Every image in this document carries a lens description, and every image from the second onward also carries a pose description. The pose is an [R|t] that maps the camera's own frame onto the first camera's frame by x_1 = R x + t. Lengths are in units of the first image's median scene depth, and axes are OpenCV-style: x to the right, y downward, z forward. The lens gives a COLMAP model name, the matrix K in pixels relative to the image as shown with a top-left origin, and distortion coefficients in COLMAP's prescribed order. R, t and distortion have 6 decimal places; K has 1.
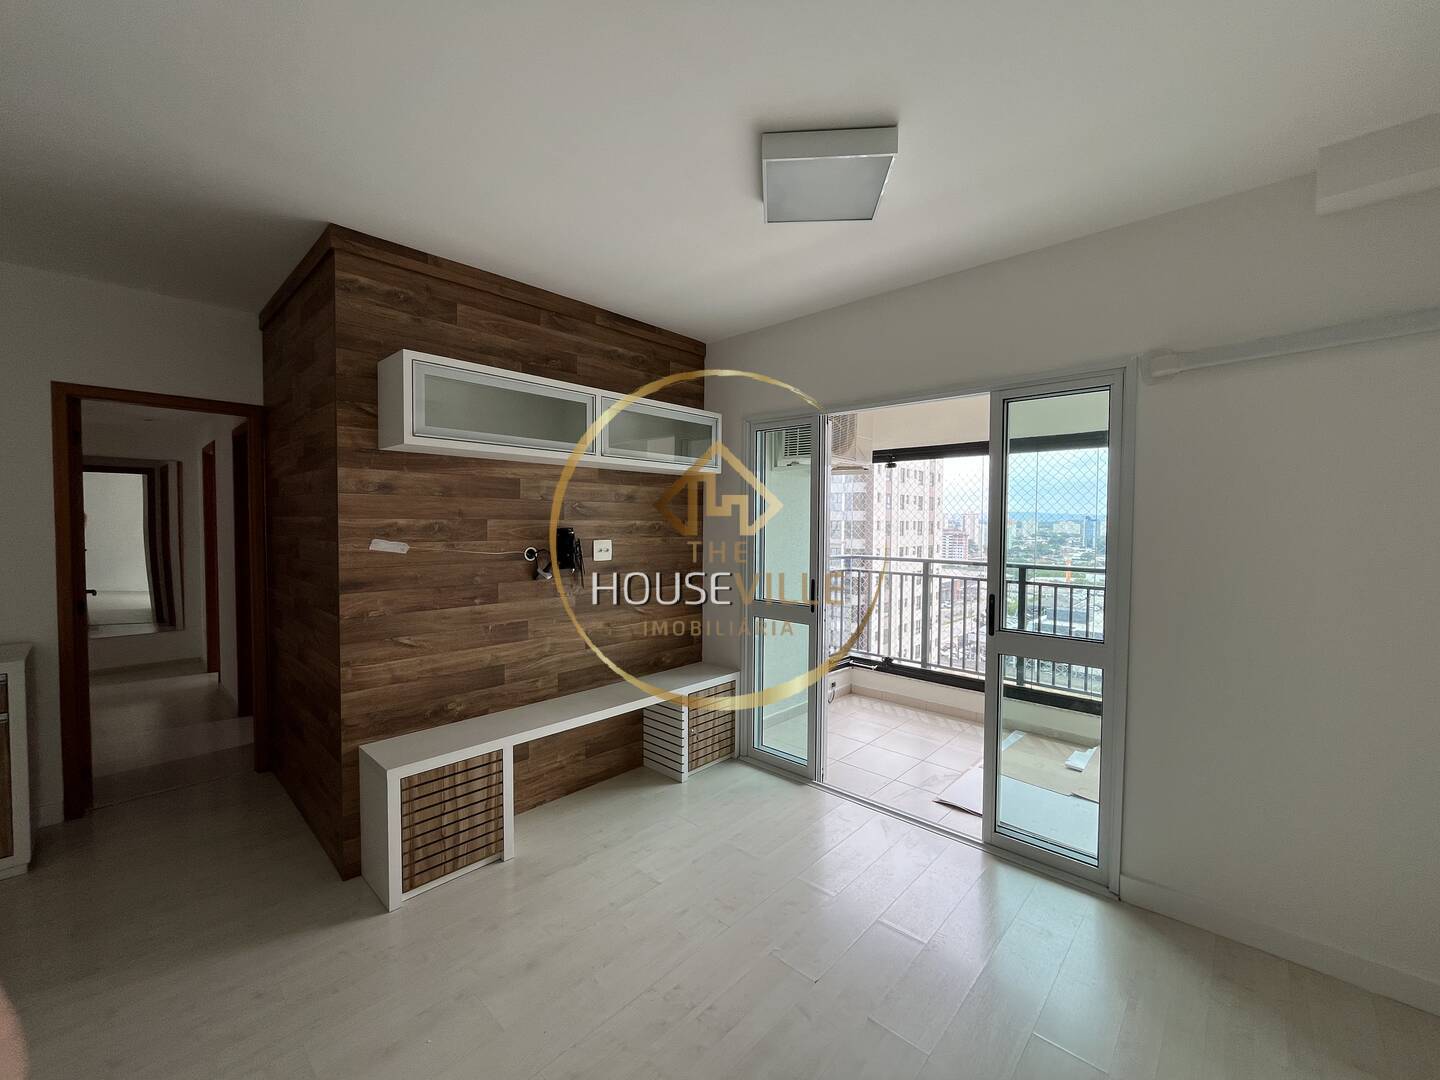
lens RADIAL K [[582.7, 0, 720.0], [0, 582.7, 540.0], [0, 0, 1]] dist [-0.004854, -0.000116]
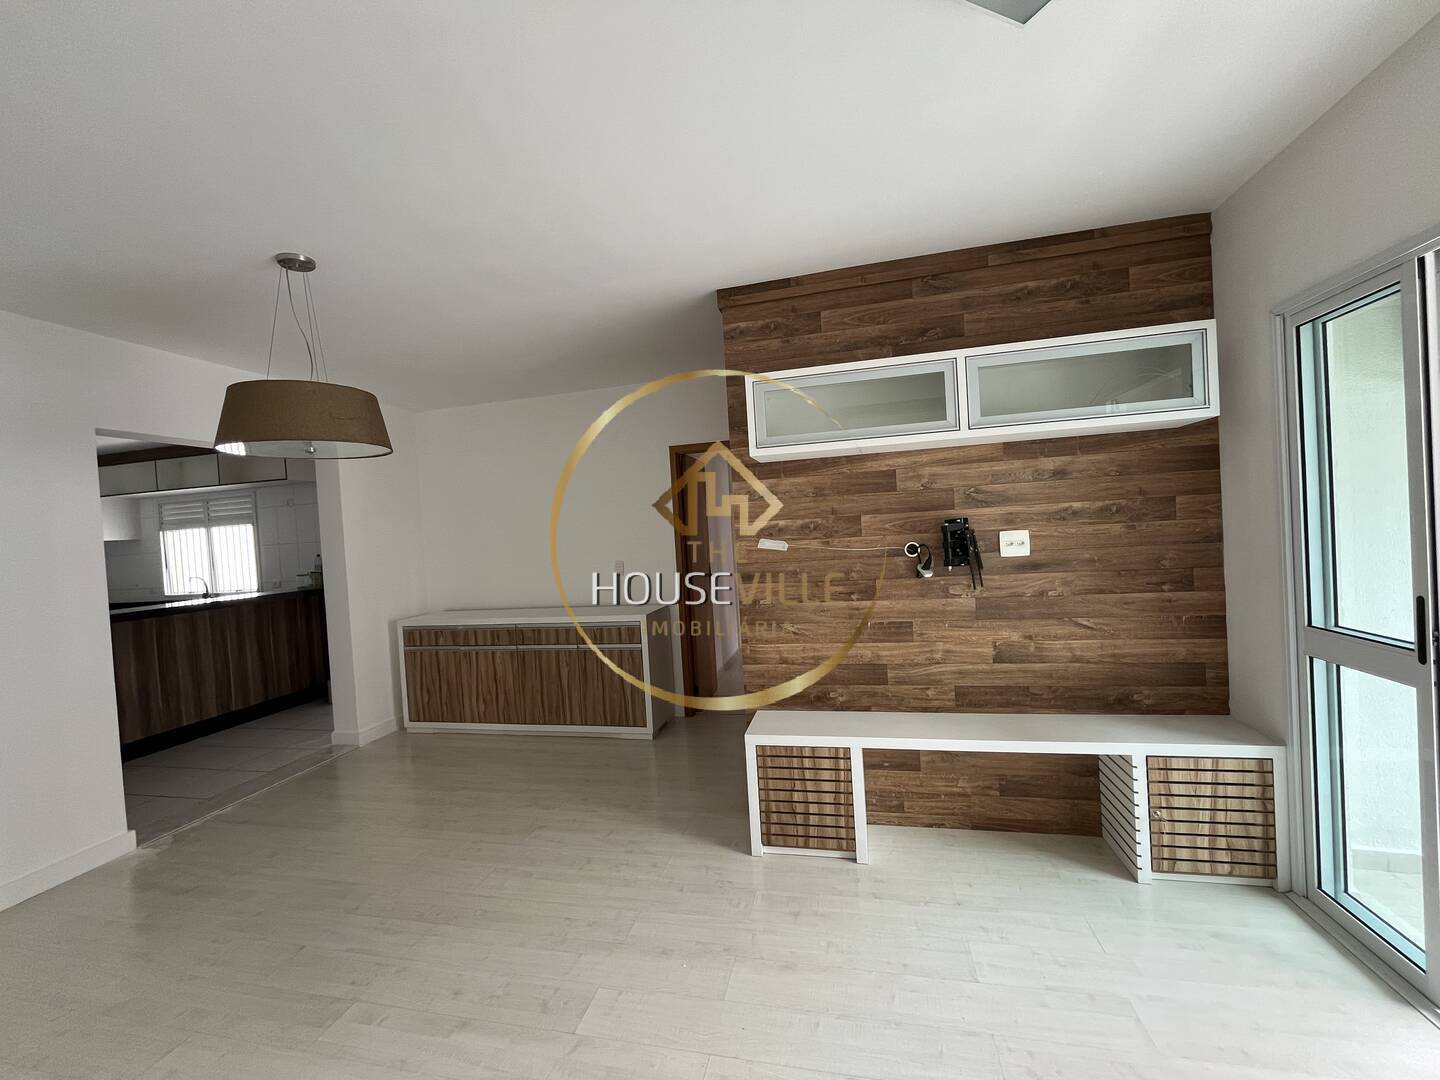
lens RADIAL K [[584.9, 0, 720.0], [0, 584.9, 540.0], [0, 0, 1]] dist [-0.003122, 0.000121]
pose [[0.494032, -0.019649, -0.869222, 0.346934], [0.035056, 0.999382, -0.002666, 0.000851], [0.868737, -0.029154, 0.494415, 0.293988]]
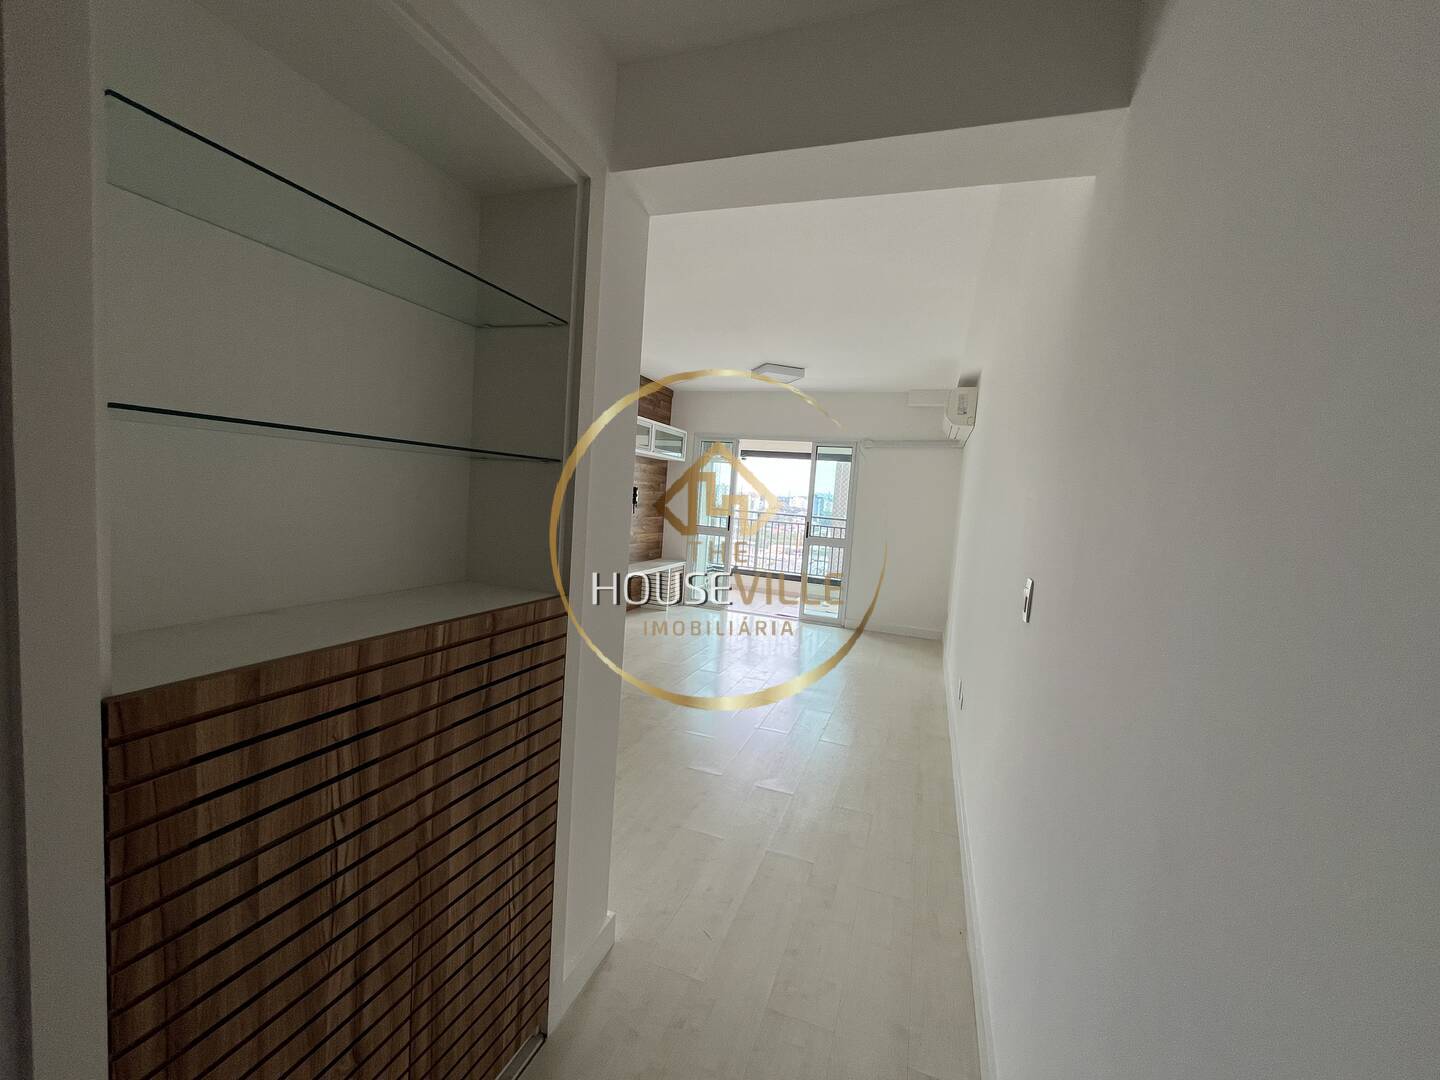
lens RADIAL K [[594.5, 0, 726.7], [0, 594.5, 542.3], [0, 0, 1]] dist [-0.000423, -0.000303]
pose [[0.913168, 0.028569, 0.406580, -0.867267], [-0.055284, 0.997003, 0.054111, 0.056089], [-0.403816, -0.071890, 0.912011, -1.179042]]
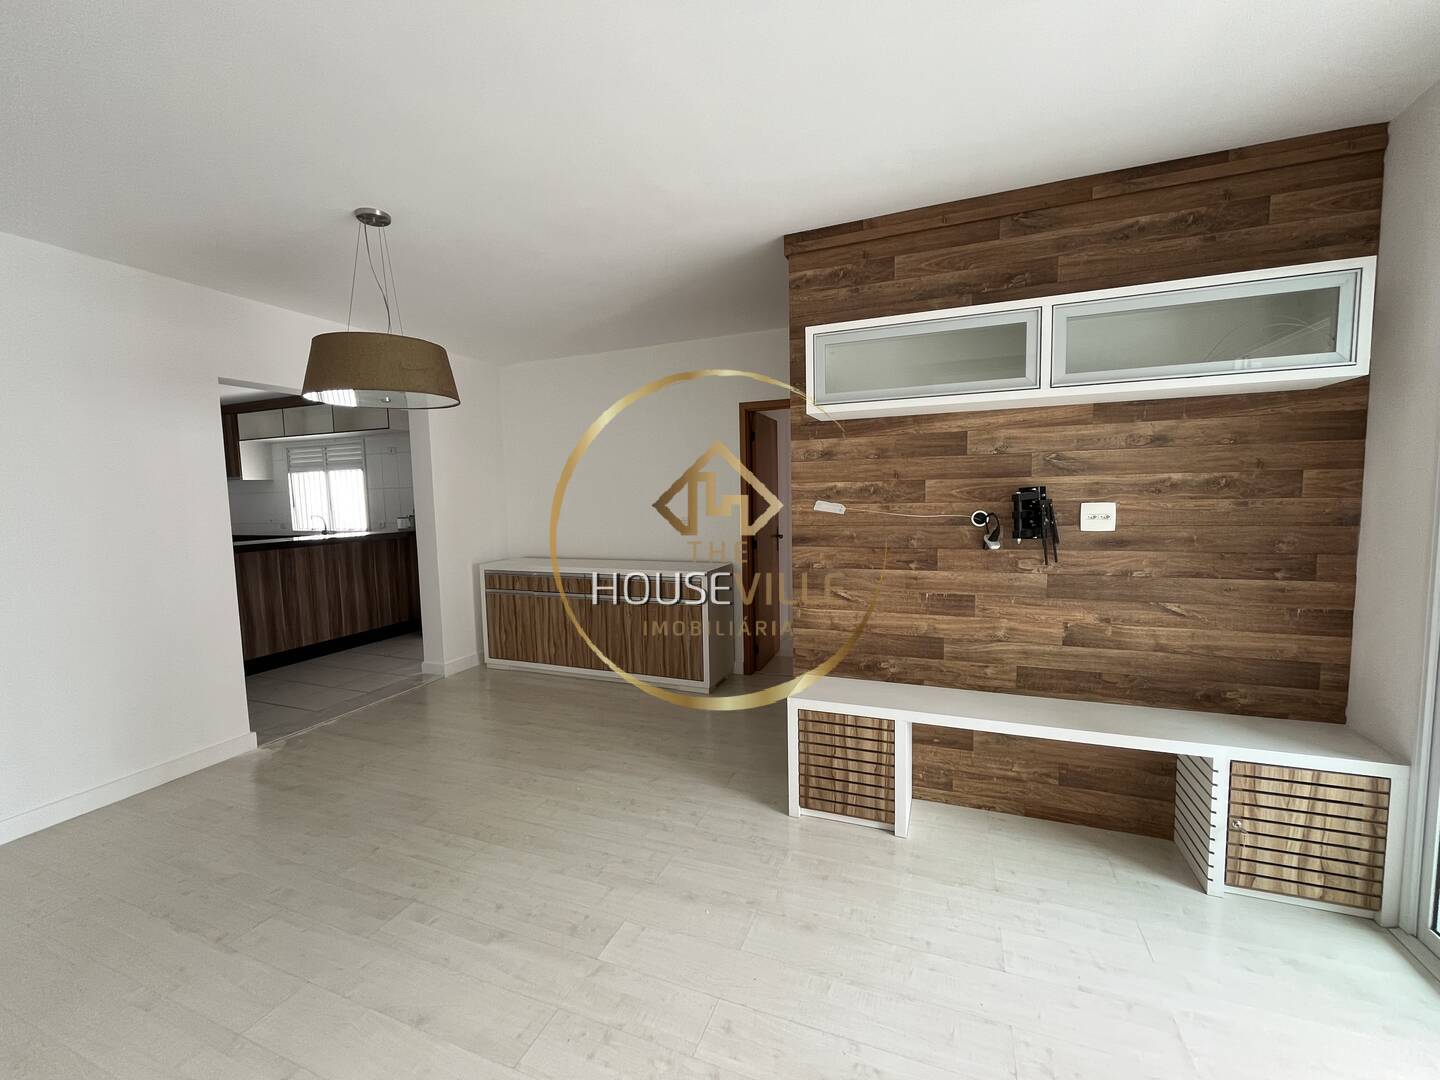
lens RADIAL K [[584.9, 0, 720.0], [0, 584.9, 540.0], [0, 0, 1]] dist [-0.003122, 0.000121]
pose [[0.362655, 0.061279, -0.929907, 0.356225], [-0.005326, 0.997956, 0.063686, 0.002924], [0.931908, -0.018143, 0.362240, 0.349761]]
